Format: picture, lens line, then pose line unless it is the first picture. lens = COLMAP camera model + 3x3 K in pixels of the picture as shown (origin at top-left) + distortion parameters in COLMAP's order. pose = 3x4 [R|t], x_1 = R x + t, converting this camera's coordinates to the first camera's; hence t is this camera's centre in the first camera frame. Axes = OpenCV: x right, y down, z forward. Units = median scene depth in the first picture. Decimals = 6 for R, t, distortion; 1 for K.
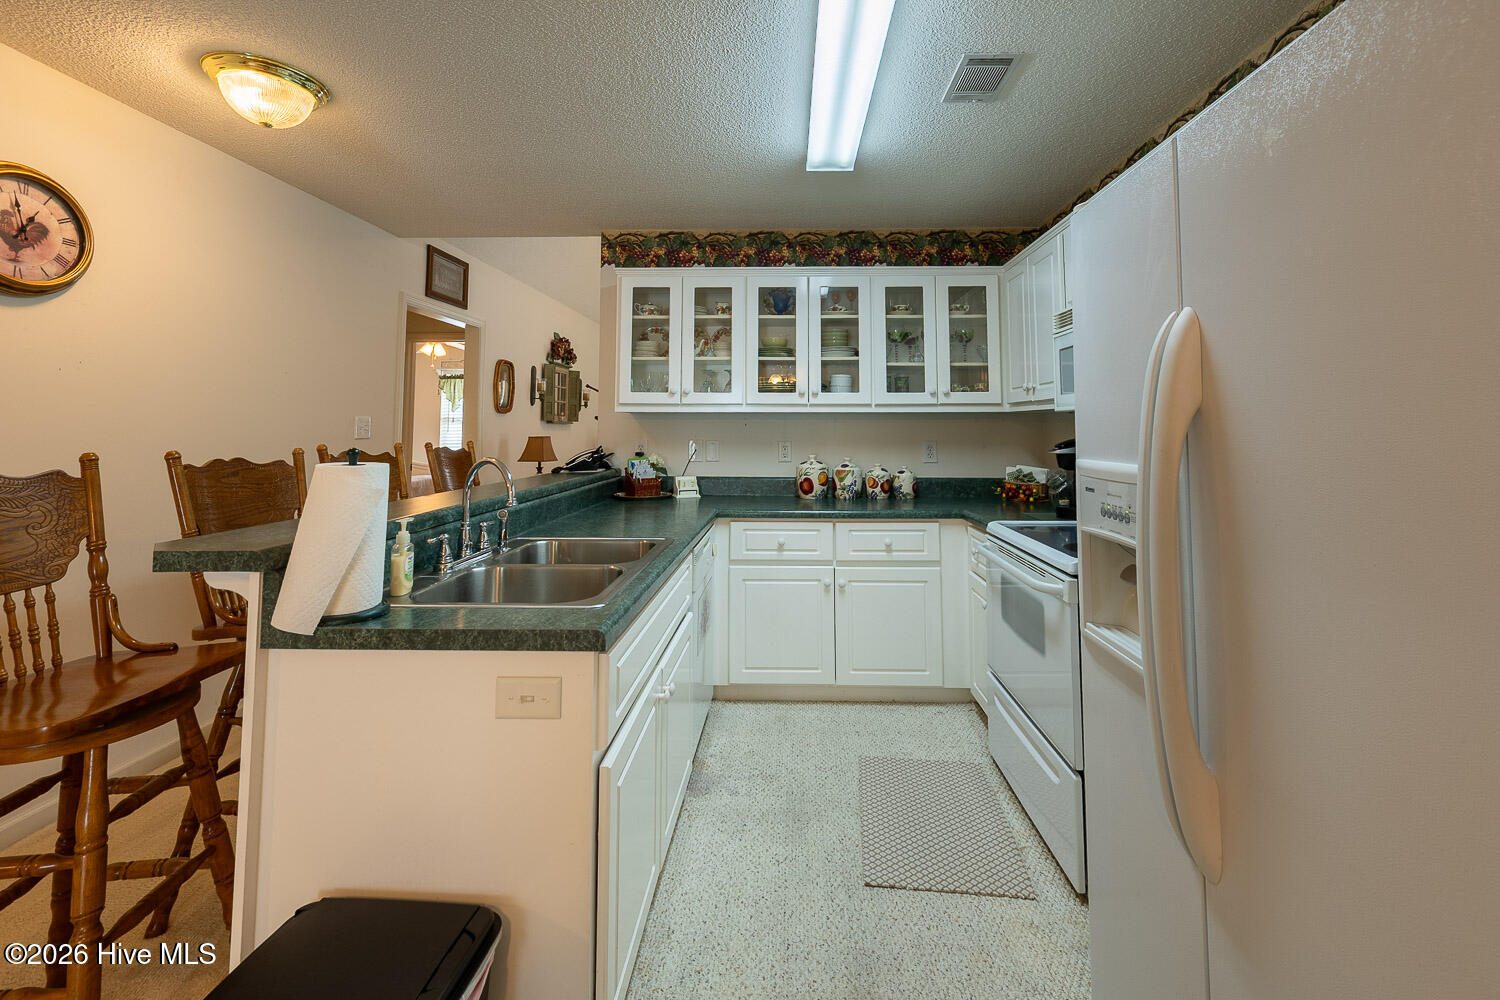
lens RADIAL K [[622.5, 0, 777.5], [0, 622.5, 385.4], [0, 0, 1]] dist [0.008275, 0.000111]
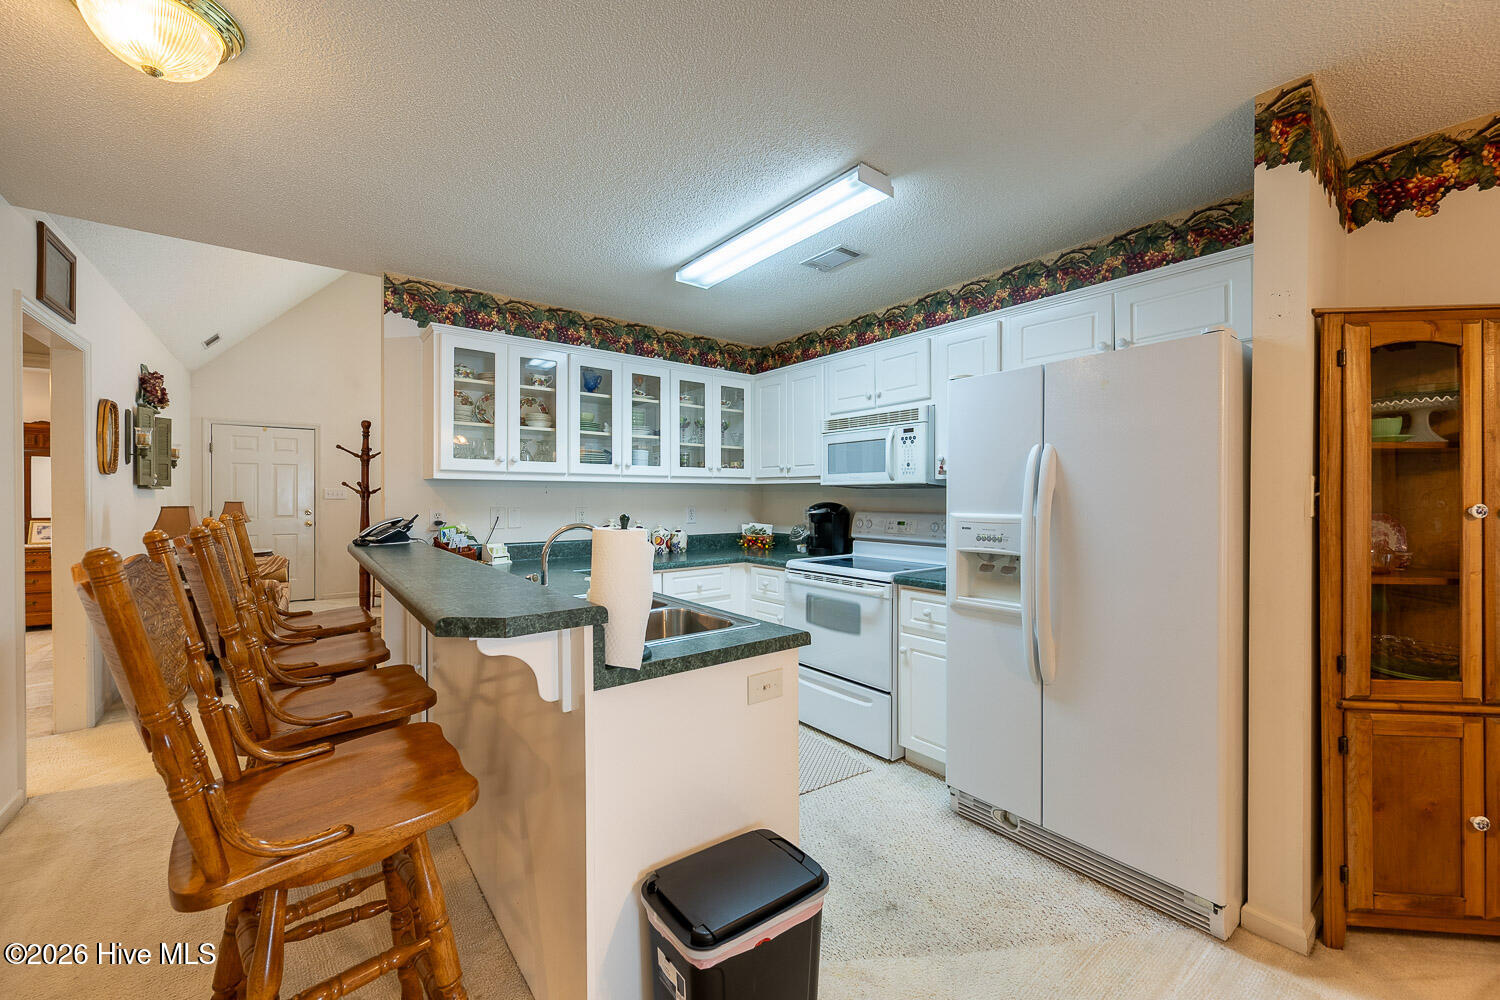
lens RADIAL K [[589.2, 0, 750.0], [0, 589.2, 500.0], [0, 0, 1]] dist [0.000287, -0.000097]
pose [[0.773869, -0.003238, 0.633337, -0.453661], [-0.045044, 0.997173, 0.060136, 0.000278], [-0.631742, -0.075065, 0.771536, 0.008785]]
